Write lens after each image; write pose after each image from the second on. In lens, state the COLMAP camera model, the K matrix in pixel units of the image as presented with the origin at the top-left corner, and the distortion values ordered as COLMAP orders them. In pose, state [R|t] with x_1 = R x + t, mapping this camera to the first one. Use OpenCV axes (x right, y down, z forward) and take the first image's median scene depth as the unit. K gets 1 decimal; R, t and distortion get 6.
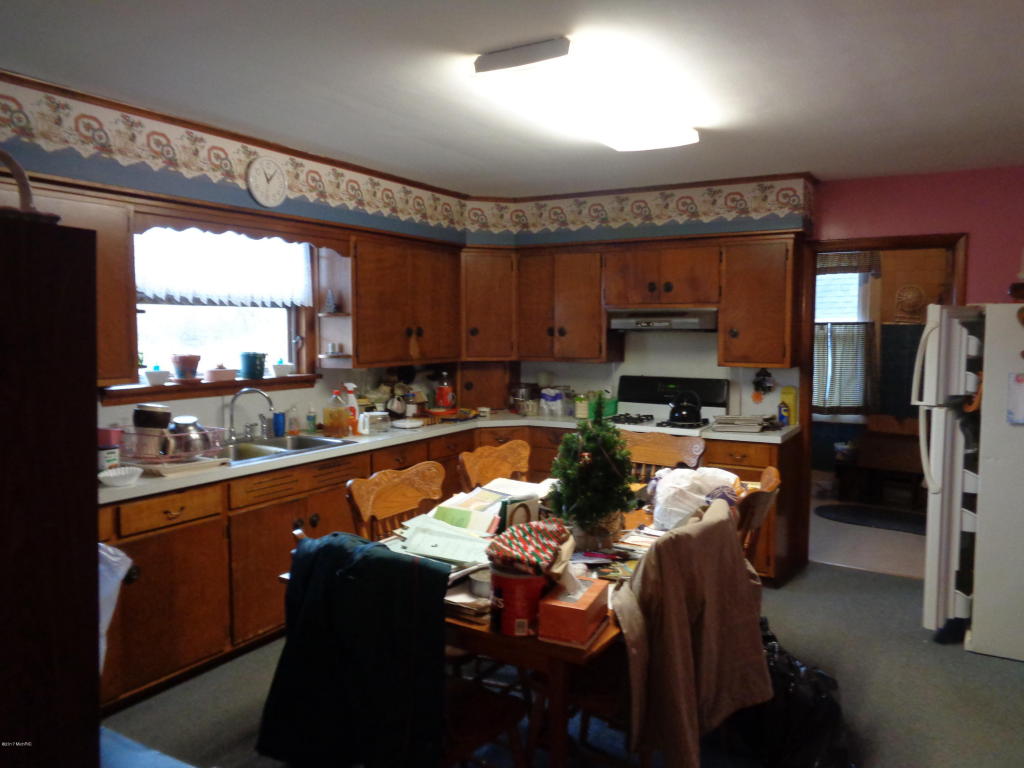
lens RADIAL K [[752.6, 0, 507.3], [0, 752.6, 376.8], [0, 0, 1]] dist [-0.013564, 0.006633]
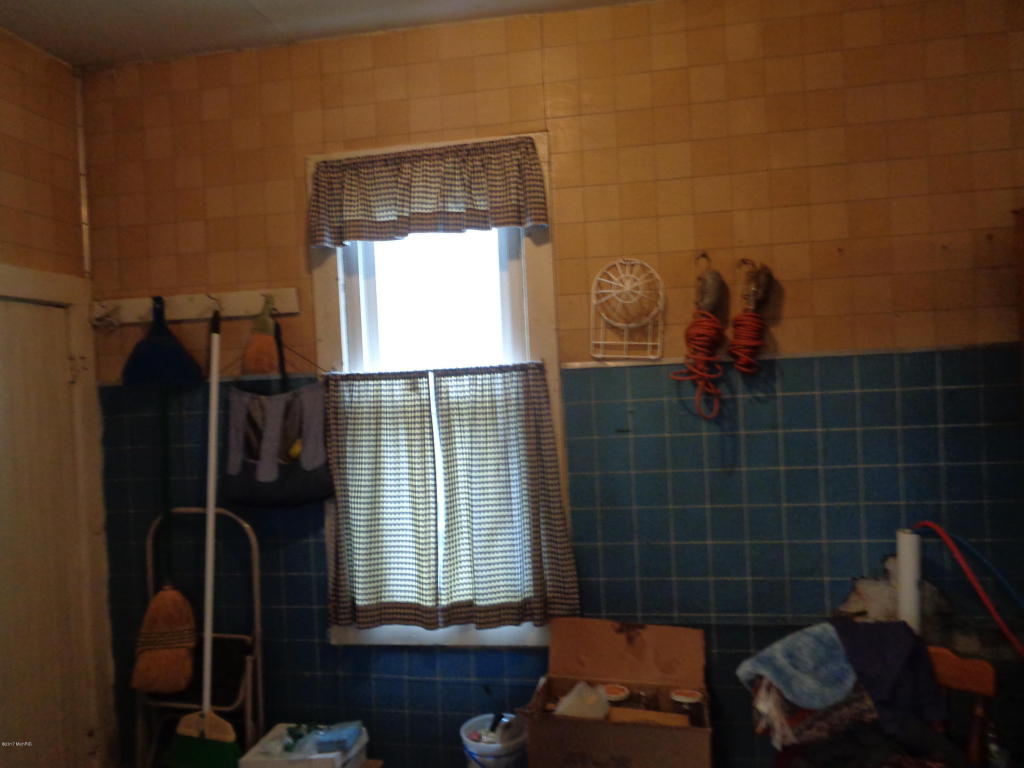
lens RADIAL K [[752.6, 0, 512.2], [0, 752.6, 384.4], [0, 0, 1]] dist [-0.013564, 0.006633]
pose [[0.920729, -0.052404, 0.386668, 0.332050], [0.076523, 0.995948, -0.047237, -0.046519], [-0.382626, 0.073082, 0.921008, 0.668017]]
